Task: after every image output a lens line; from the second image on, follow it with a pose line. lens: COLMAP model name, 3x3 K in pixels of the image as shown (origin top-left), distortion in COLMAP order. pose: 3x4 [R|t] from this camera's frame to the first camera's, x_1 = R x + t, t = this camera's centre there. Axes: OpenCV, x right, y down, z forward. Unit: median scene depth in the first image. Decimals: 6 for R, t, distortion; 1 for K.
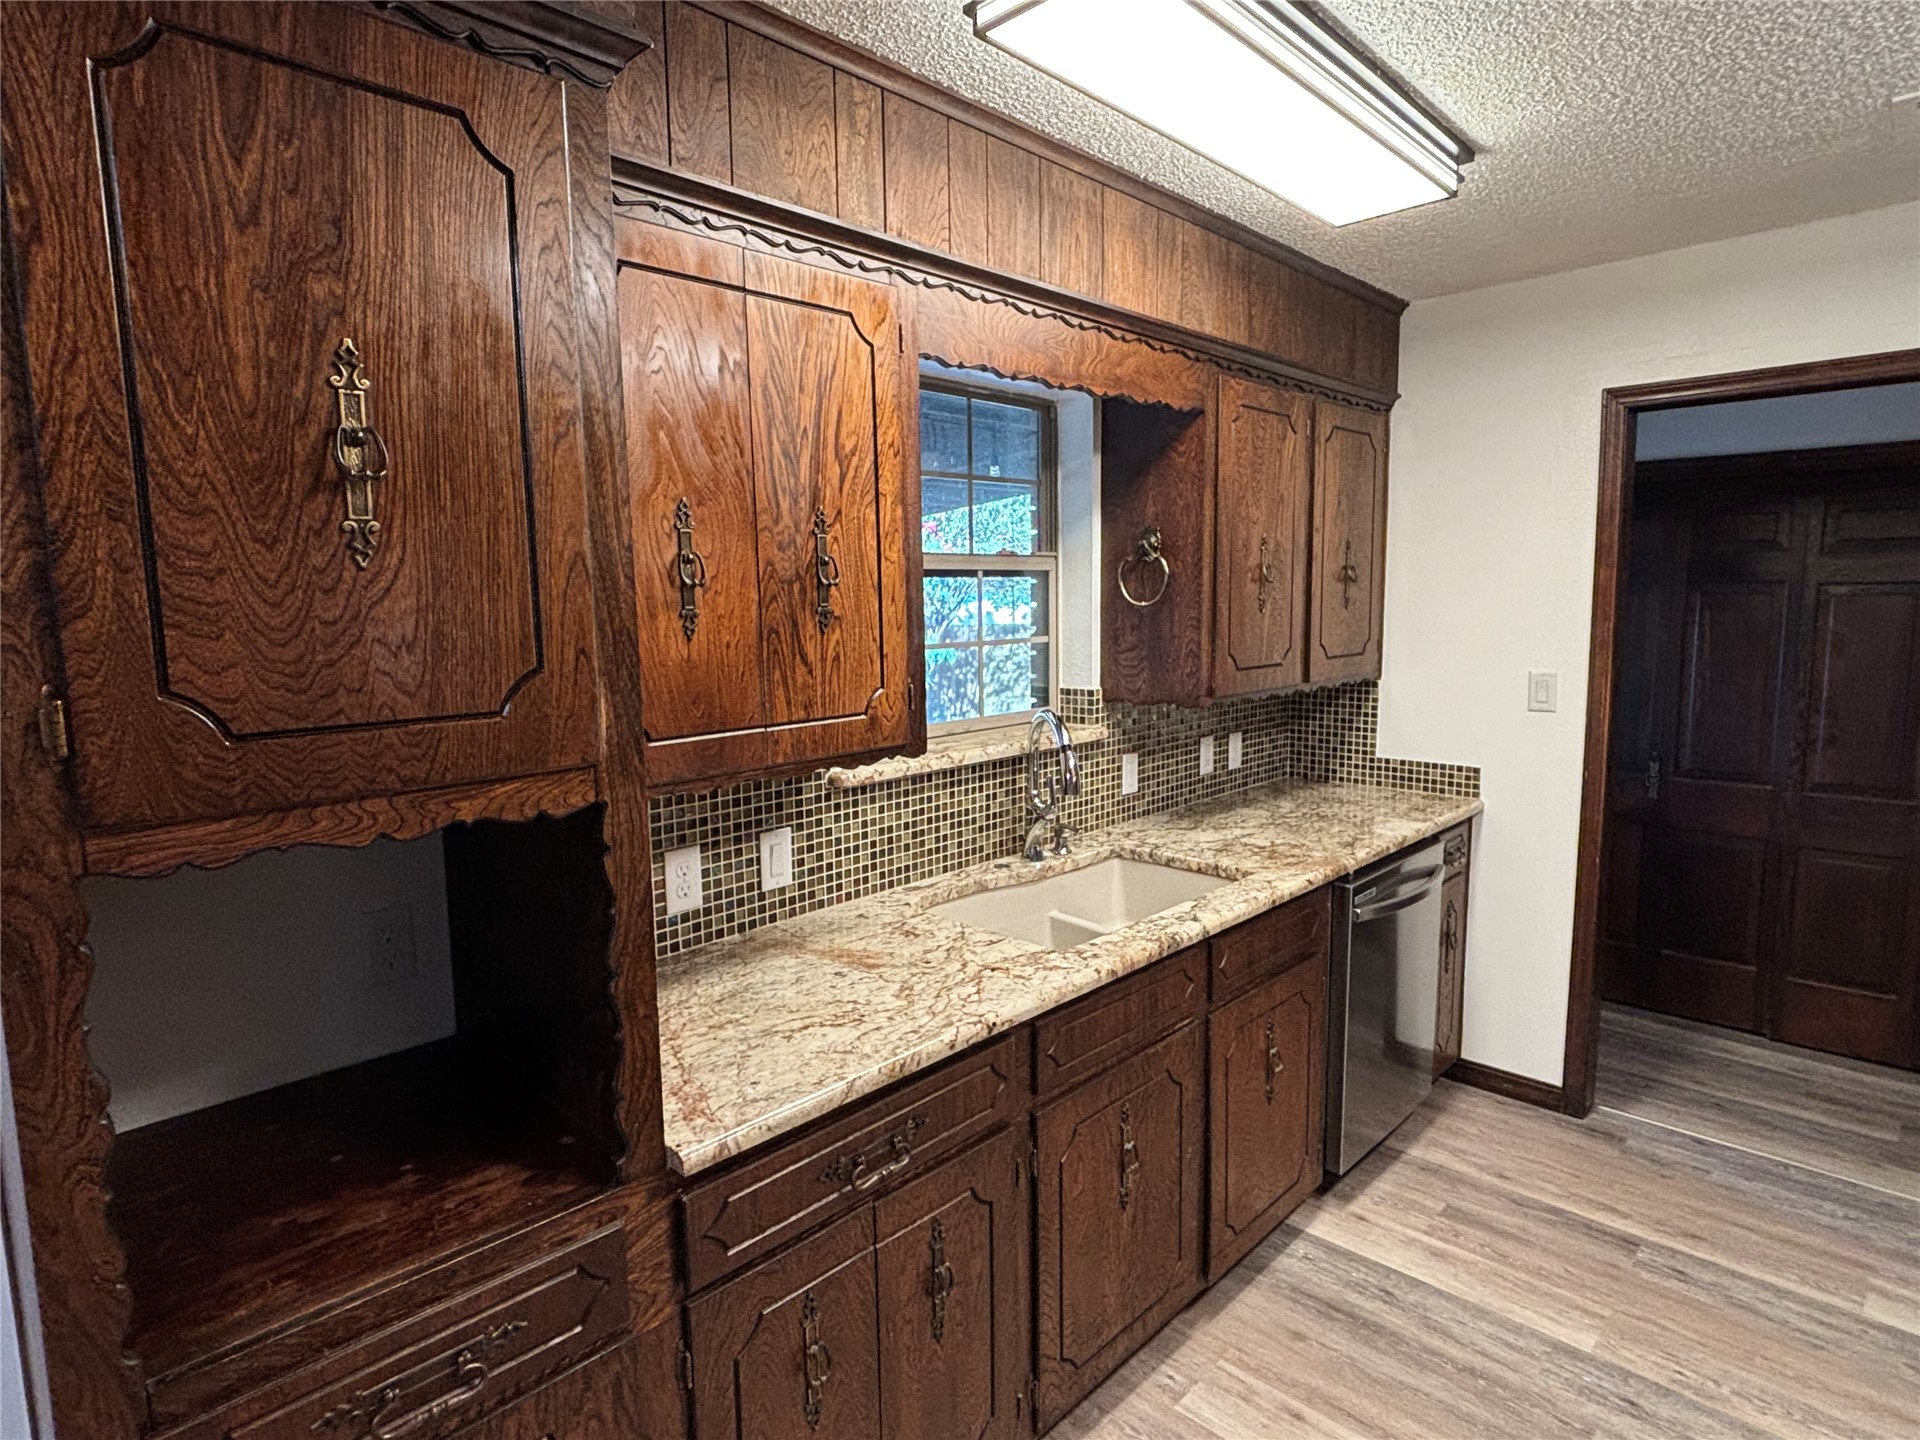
lens RADIAL K [[1024.7, 0, 955.9], [0, 1024.7, 716.0], [0, 0, 1]] dist [0.000118, -0.010857]
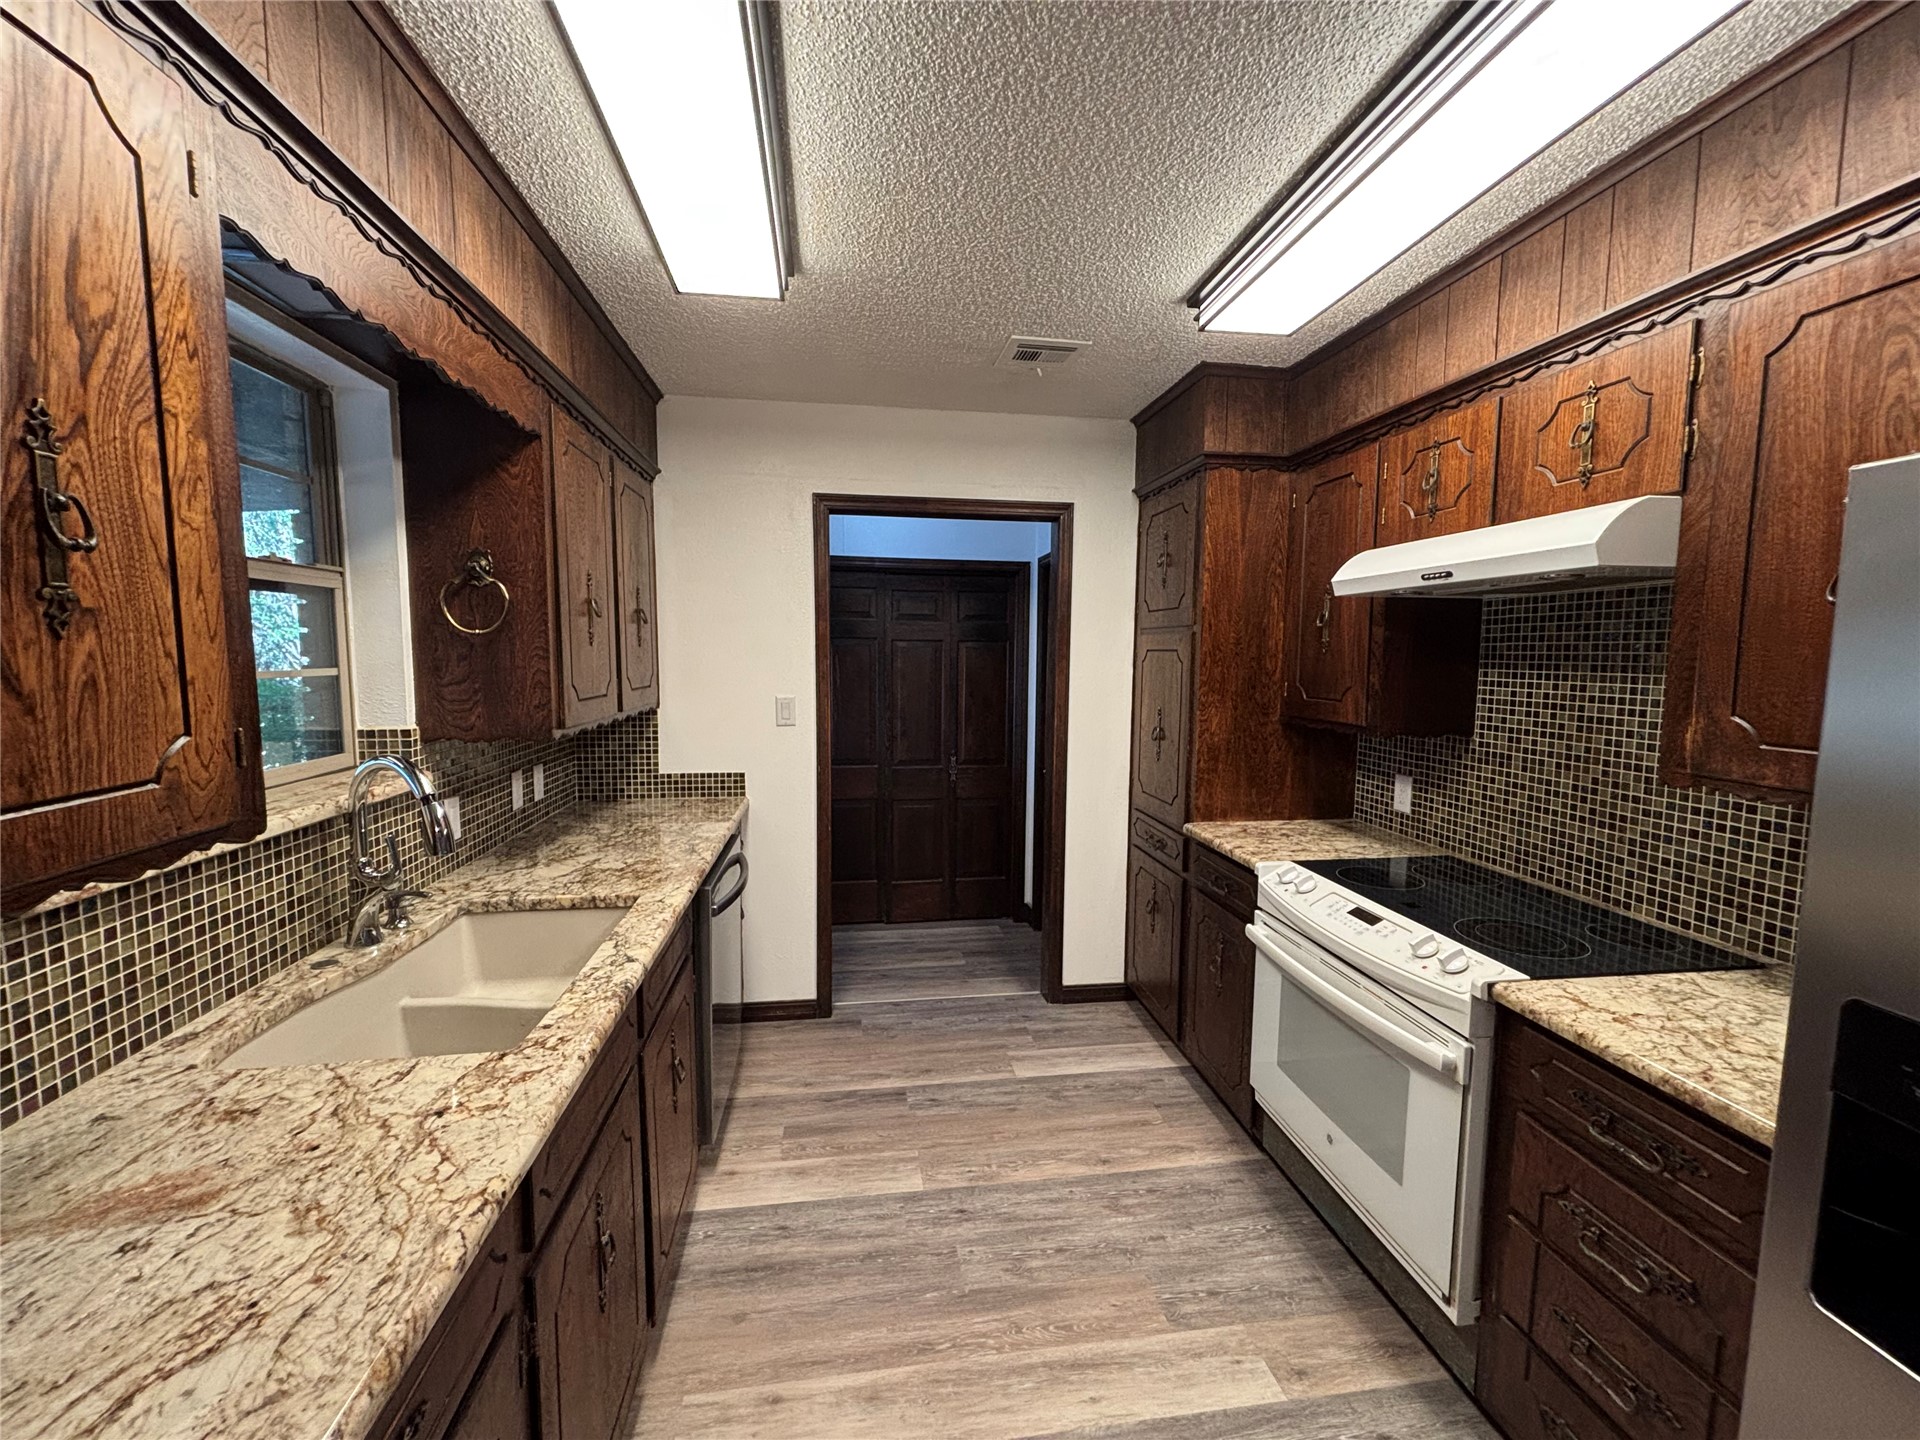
lens RADIAL K [[764.6, 0, 956.3], [0, 764.6, 717.2], [0, 0, 1]] dist [-0.003167, -0.000761]
pose [[0.602839, -0.049685, 0.796314, -0.111068], [0.076658, 0.997049, 0.004177, -0.003374], [-0.794172, 0.058526, 0.604868, 0.262403]]
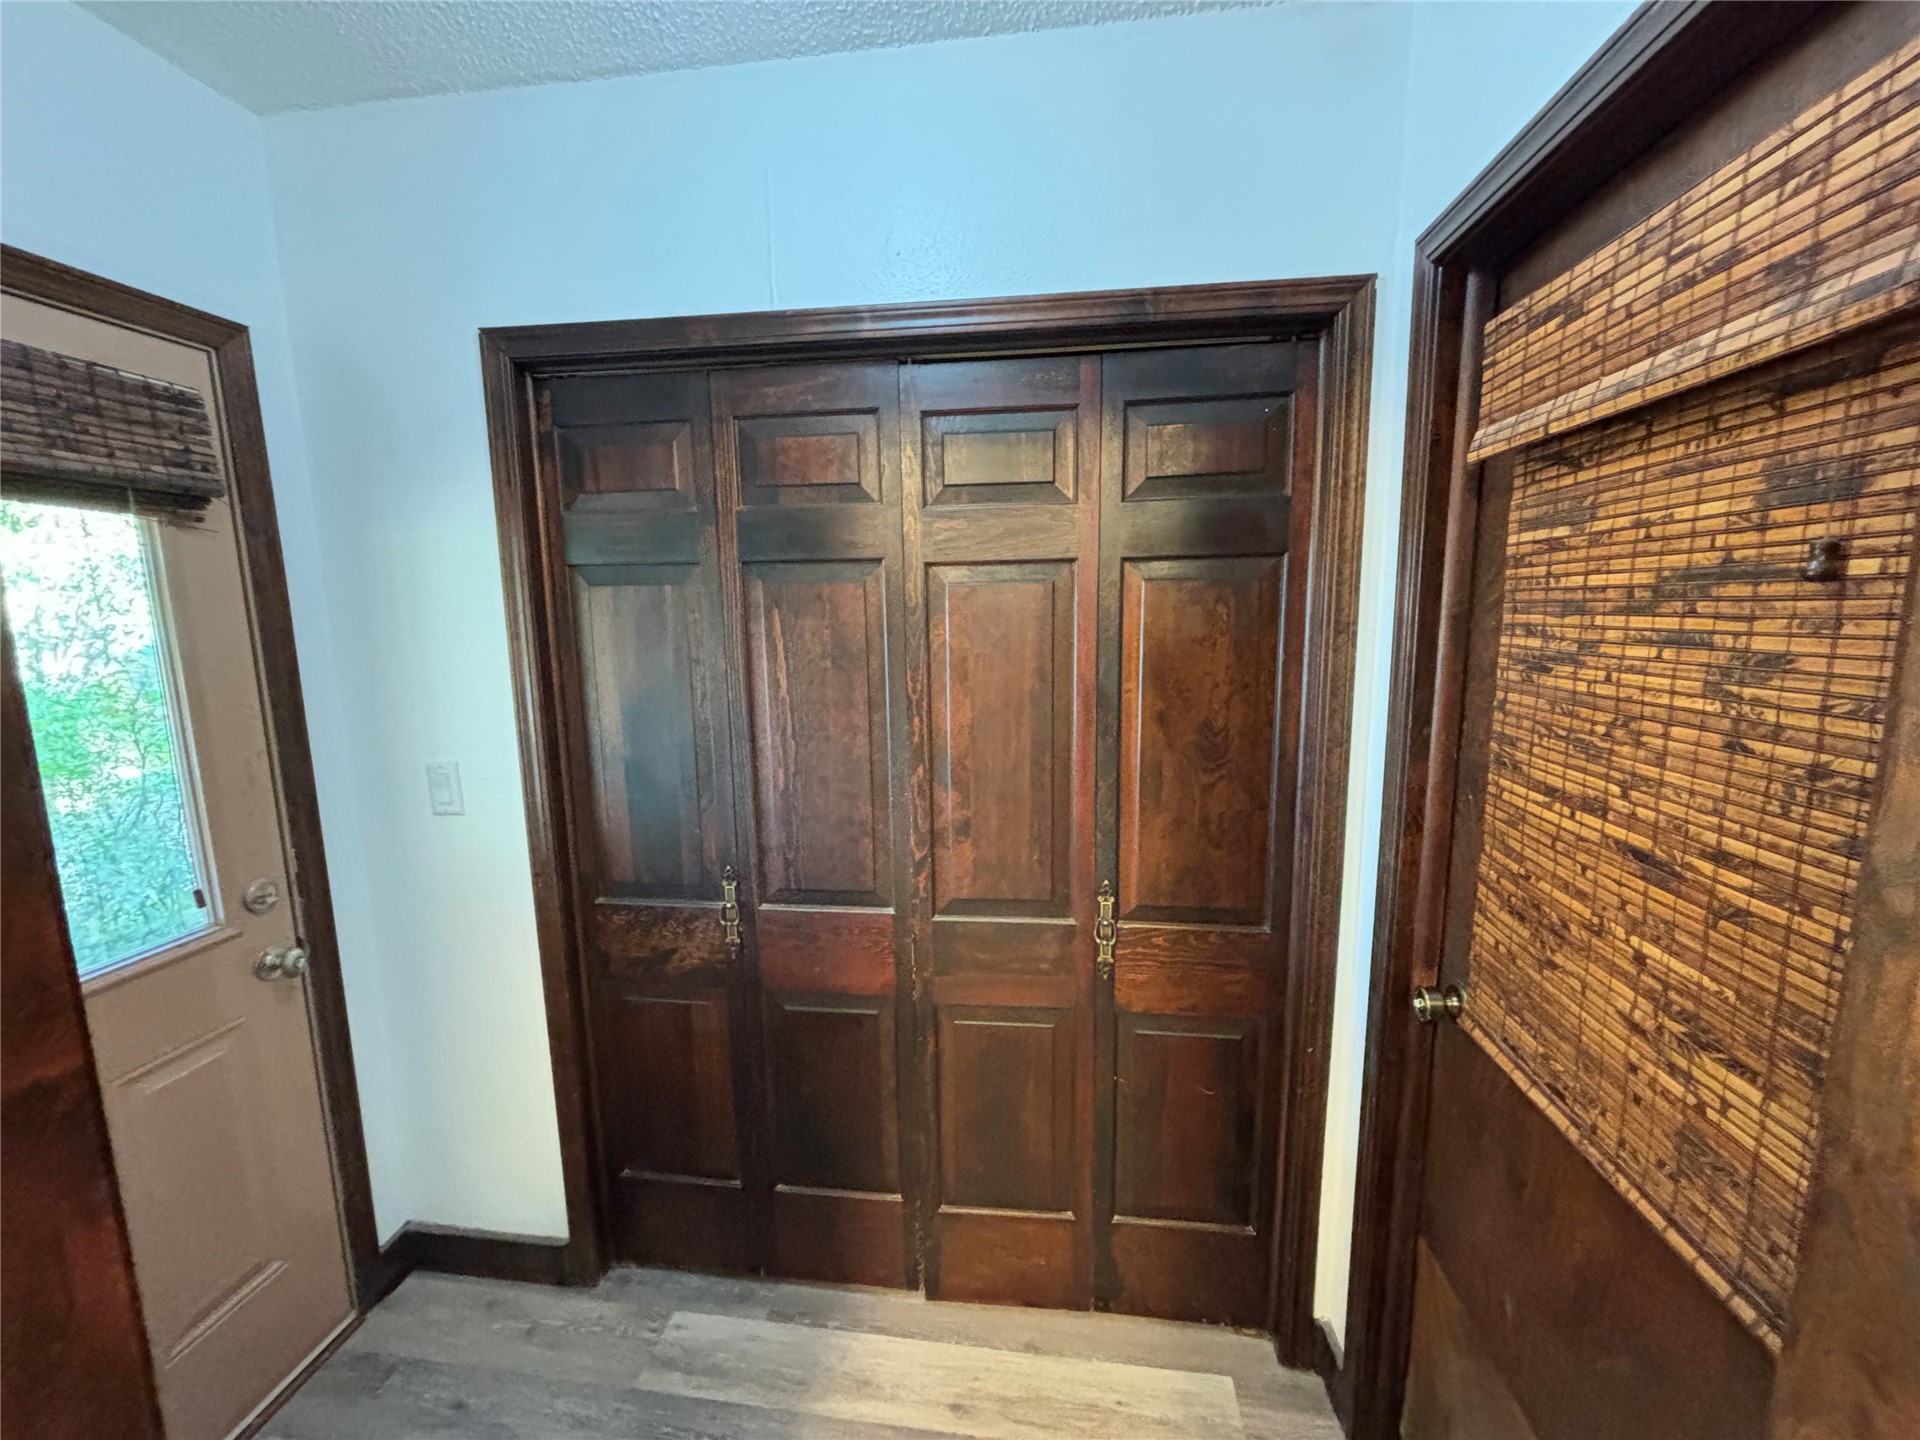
lens RADIAL K [[764.6, 0, 952.2], [0, 764.6, 717.8], [0, 0, 1]] dist [-0.003167, -0.000761]
pose [[0.807440, -0.087957, 0.583356, 0.874552], [0.076910, 0.996078, 0.043733, -0.087978], [-0.584915, 0.009554, 0.811038, 0.938146]]
